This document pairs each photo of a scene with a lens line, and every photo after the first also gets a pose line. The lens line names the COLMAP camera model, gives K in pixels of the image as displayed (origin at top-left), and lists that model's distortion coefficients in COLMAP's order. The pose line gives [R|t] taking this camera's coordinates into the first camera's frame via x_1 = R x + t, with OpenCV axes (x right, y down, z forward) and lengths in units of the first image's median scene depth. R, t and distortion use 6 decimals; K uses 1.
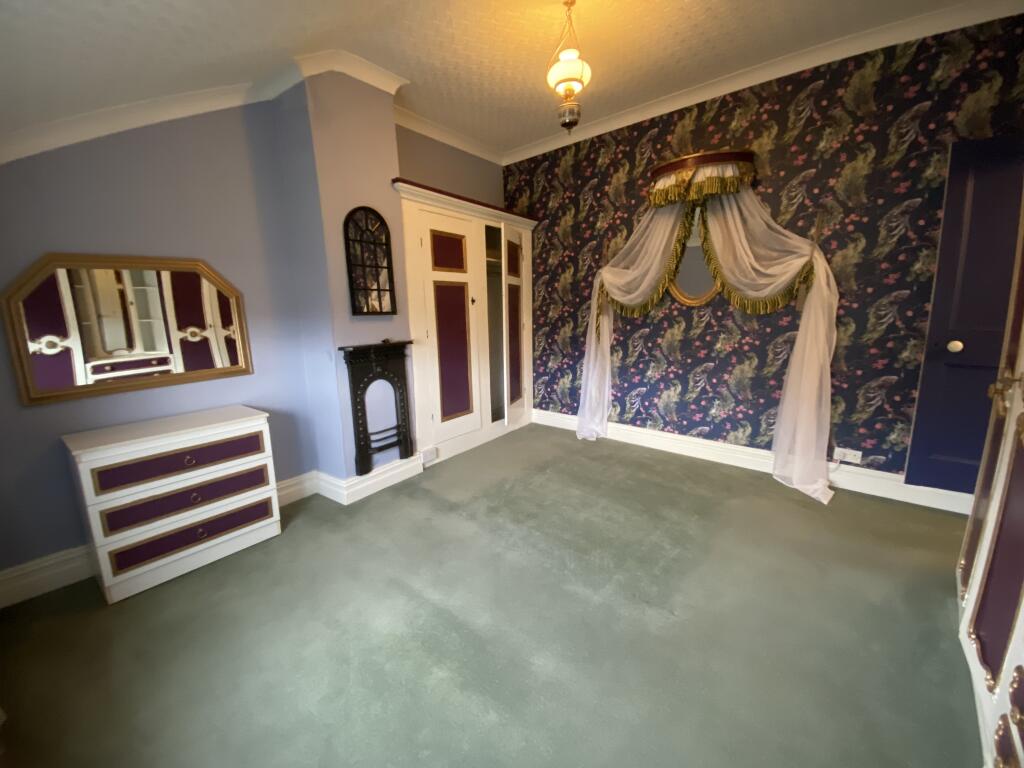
lens RADIAL K [[398.2, 0, 514.8], [0, 398.2, 383.5], [0, 0, 1]] dist [0.000147, -0.000419]
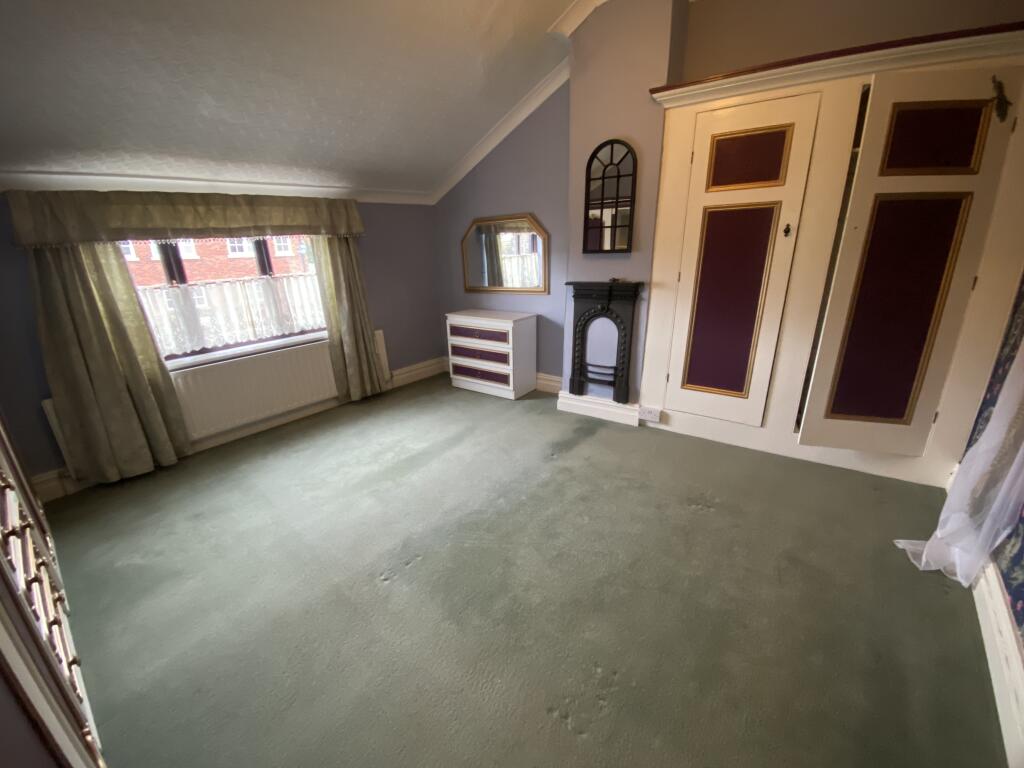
lens RADIAL K [[398.2, 0, 514.8], [0, 398.2, 383.5], [0, 0, 1]] dist [0.000147, -0.000419]
pose [[0.054275, 0.320839, -0.945577, 0.691871], [-0.164738, 0.936874, 0.308430, -0.130698], [0.984843, 0.139032, 0.103704, 0.685758]]
